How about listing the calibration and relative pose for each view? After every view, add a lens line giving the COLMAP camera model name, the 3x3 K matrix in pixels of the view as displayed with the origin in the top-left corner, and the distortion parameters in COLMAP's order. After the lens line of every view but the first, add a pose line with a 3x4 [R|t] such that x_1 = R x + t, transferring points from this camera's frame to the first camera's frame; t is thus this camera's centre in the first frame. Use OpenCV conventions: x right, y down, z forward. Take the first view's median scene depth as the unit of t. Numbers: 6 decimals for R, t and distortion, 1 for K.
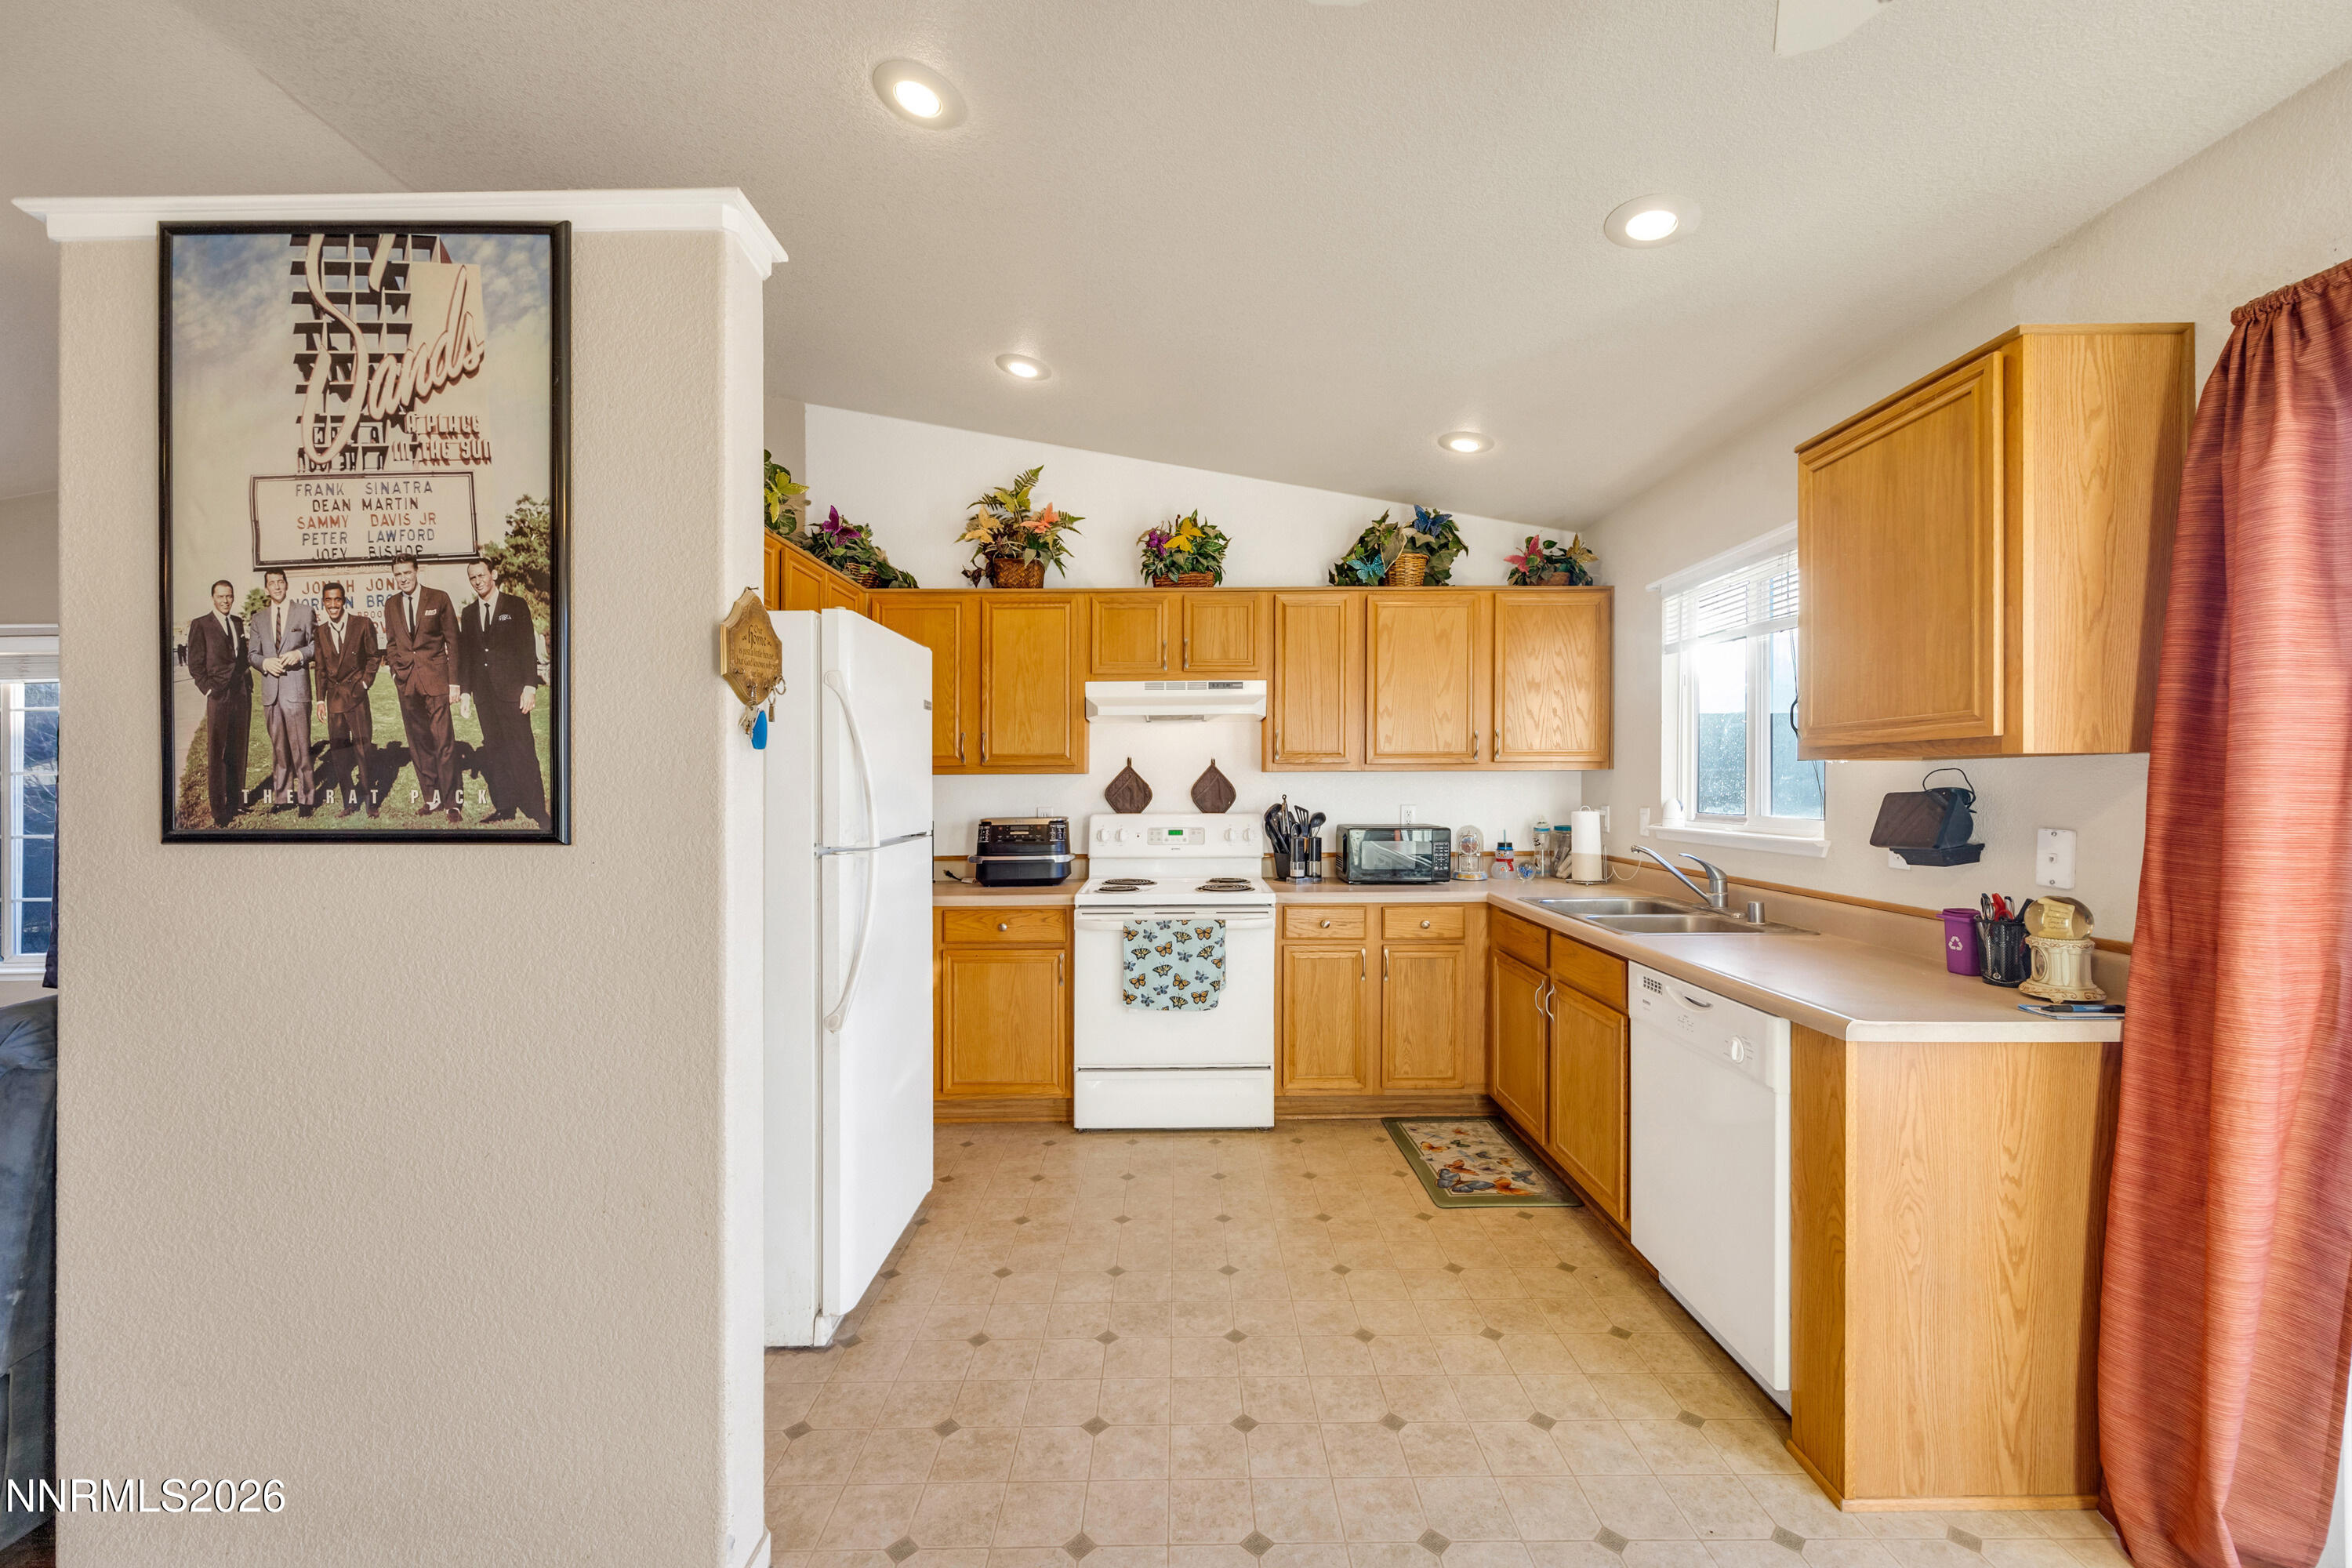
lens RADIAL K [[924.8, 0, 1168.0], [0, 924.8, 791.3], [0, 0, 1]] dist [-0.004380, 0.002306]
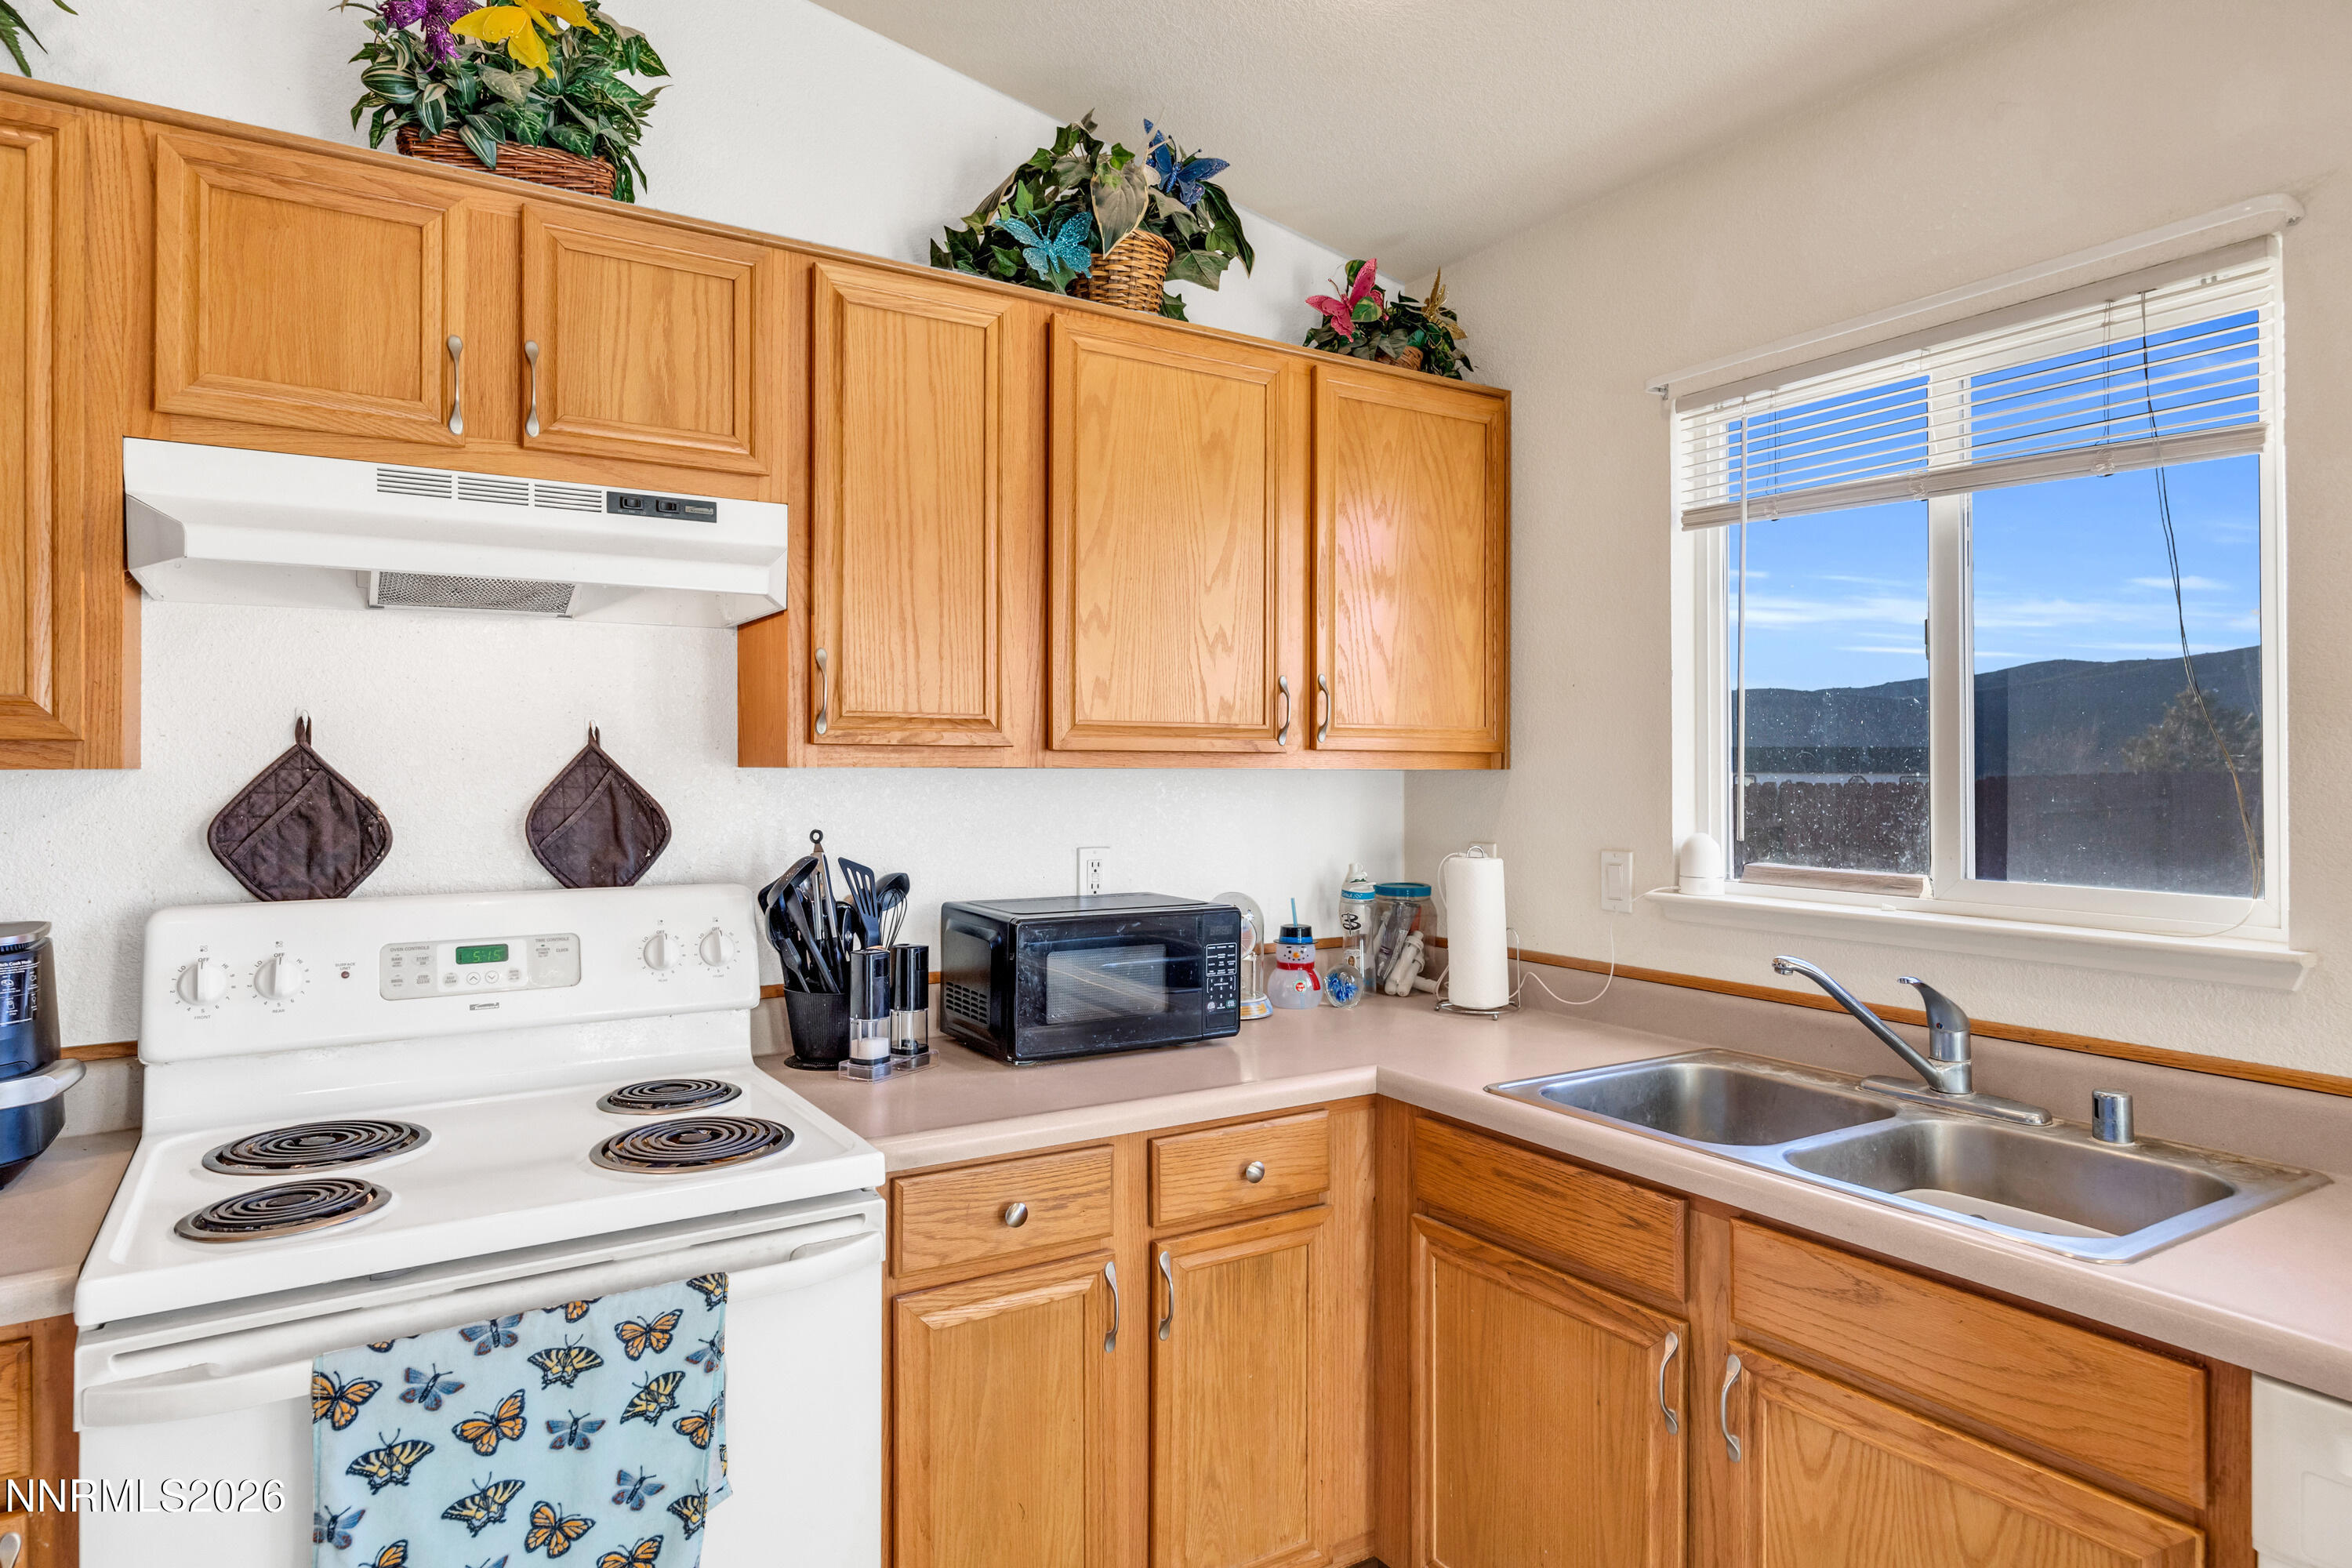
lens RADIAL K [[1339.1, 0, 1186.9], [0, 1339.1, 780.5], [0, 0, 1]] dist [0.011069, -0.000916]
pose [[0.840528, 0.001531, 0.541766, -0.055149], [0.002719, 0.999971, -0.007045, -0.016815], [-0.541761, 0.007395, 0.840500, 0.664038]]
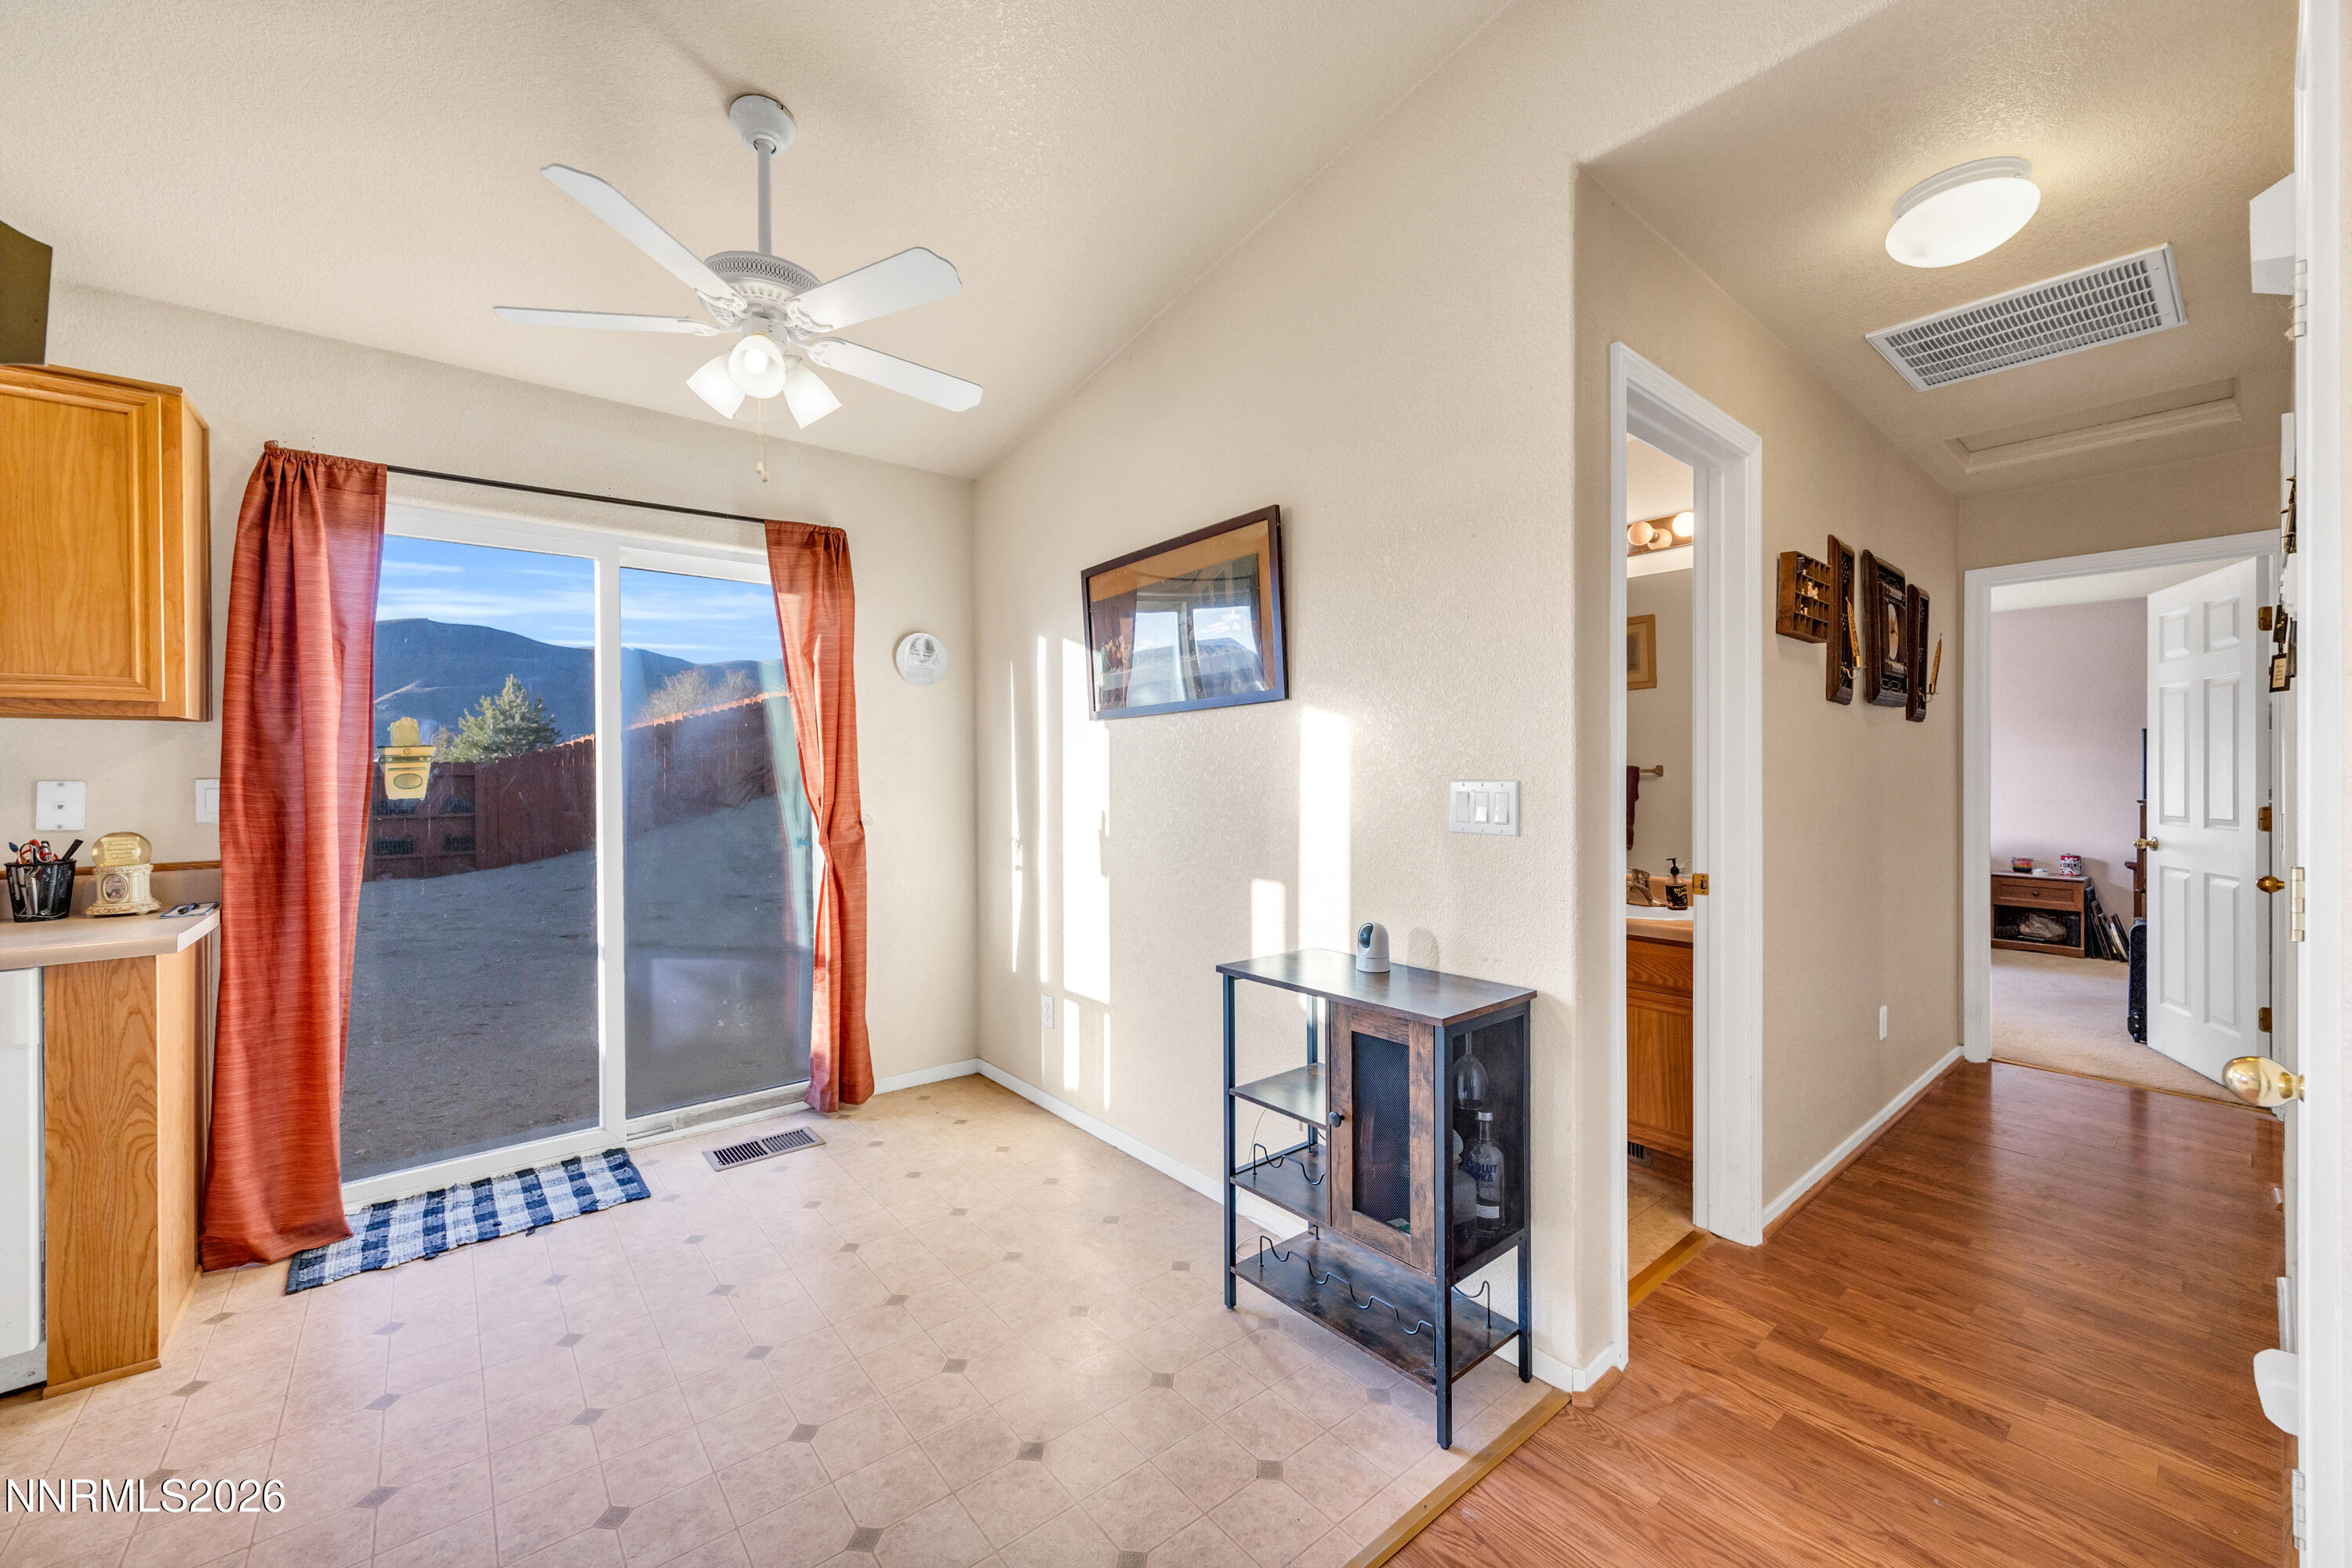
lens RADIAL K [[924.8, 0, 1169.5], [0, 924.8, 773.6], [0, 0, 1]] dist [-0.004380, 0.002306]
pose [[-0.620921, 0.007581, 0.783836, -0.542610], [0.013381, 0.999910, 0.000929, 0.031844], [-0.783759, 0.011065, -0.620967, 0.408430]]
